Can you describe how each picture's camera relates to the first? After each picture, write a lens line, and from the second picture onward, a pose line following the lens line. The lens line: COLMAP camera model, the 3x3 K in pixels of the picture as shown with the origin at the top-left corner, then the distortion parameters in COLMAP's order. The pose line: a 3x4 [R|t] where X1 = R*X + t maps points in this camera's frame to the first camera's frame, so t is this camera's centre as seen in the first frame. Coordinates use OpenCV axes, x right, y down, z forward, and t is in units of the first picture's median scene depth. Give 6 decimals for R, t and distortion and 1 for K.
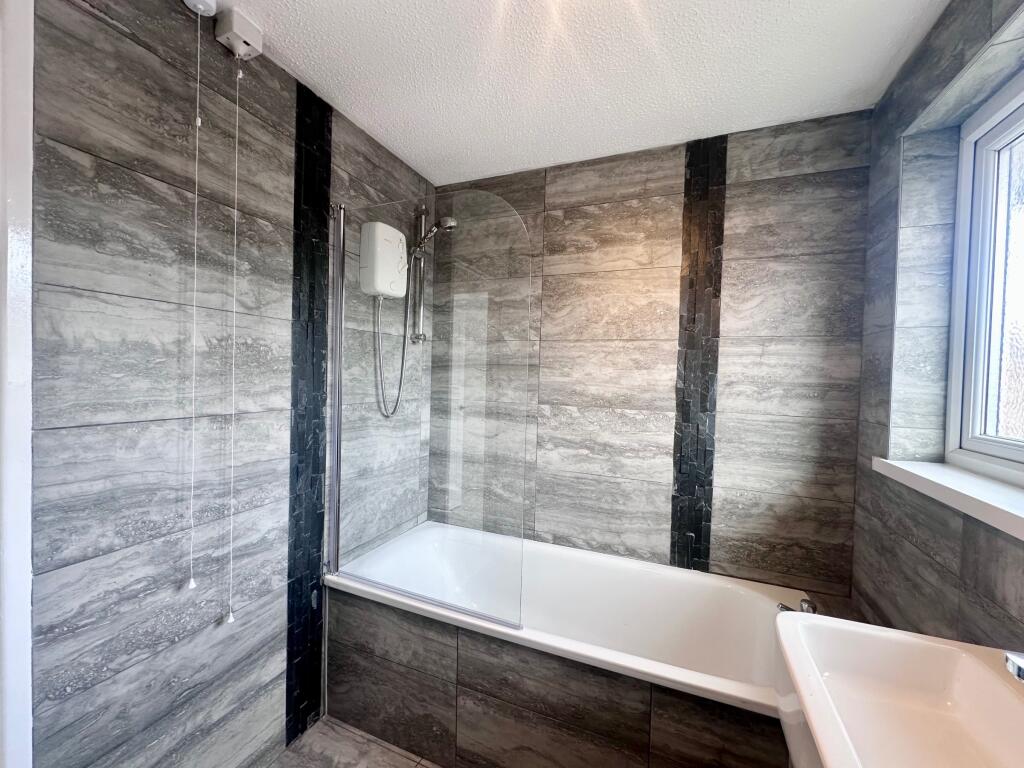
lens RADIAL K [[408.6, 0, 510.5], [0, 408.6, 384.1], [0, 0, 1]] dist [-0.004047, 0.000997]
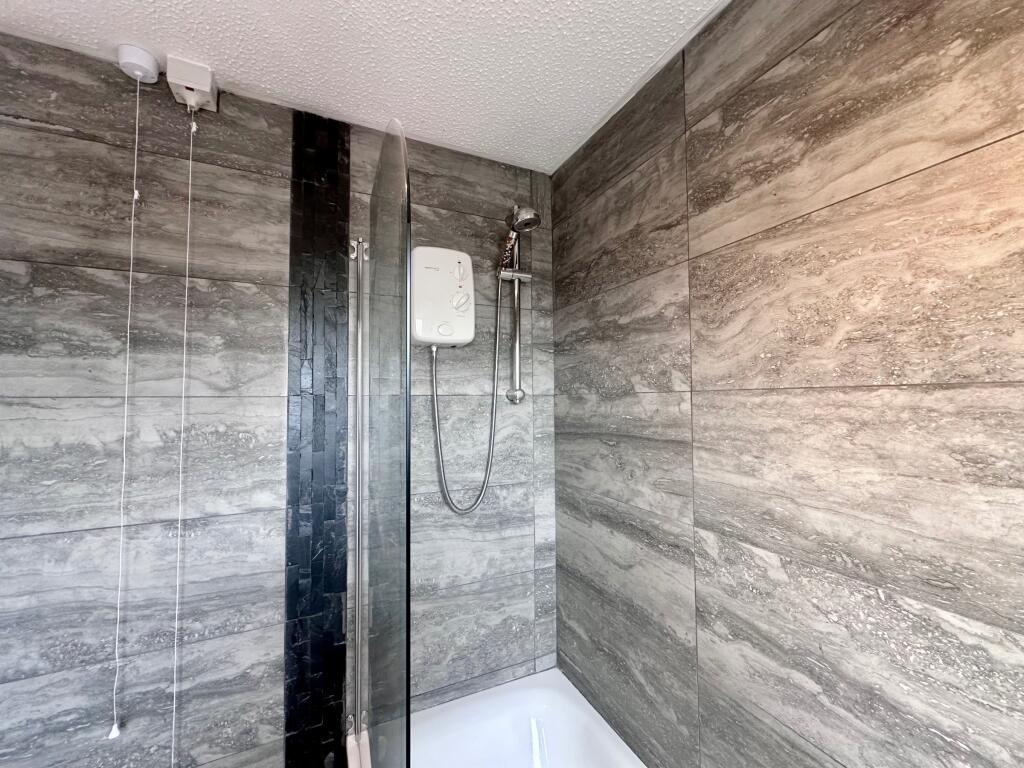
lens RADIAL K [[408.6, 0, 513.4], [0, 408.6, 383.8], [0, 0, 1]] dist [-0.004047, 0.000997]
pose [[0.743058, -0.059828, -0.666548, 0.297204], [0.011558, 0.996995, -0.076603, -0.102247], [0.669127, 0.049216, 0.741516, 0.629366]]
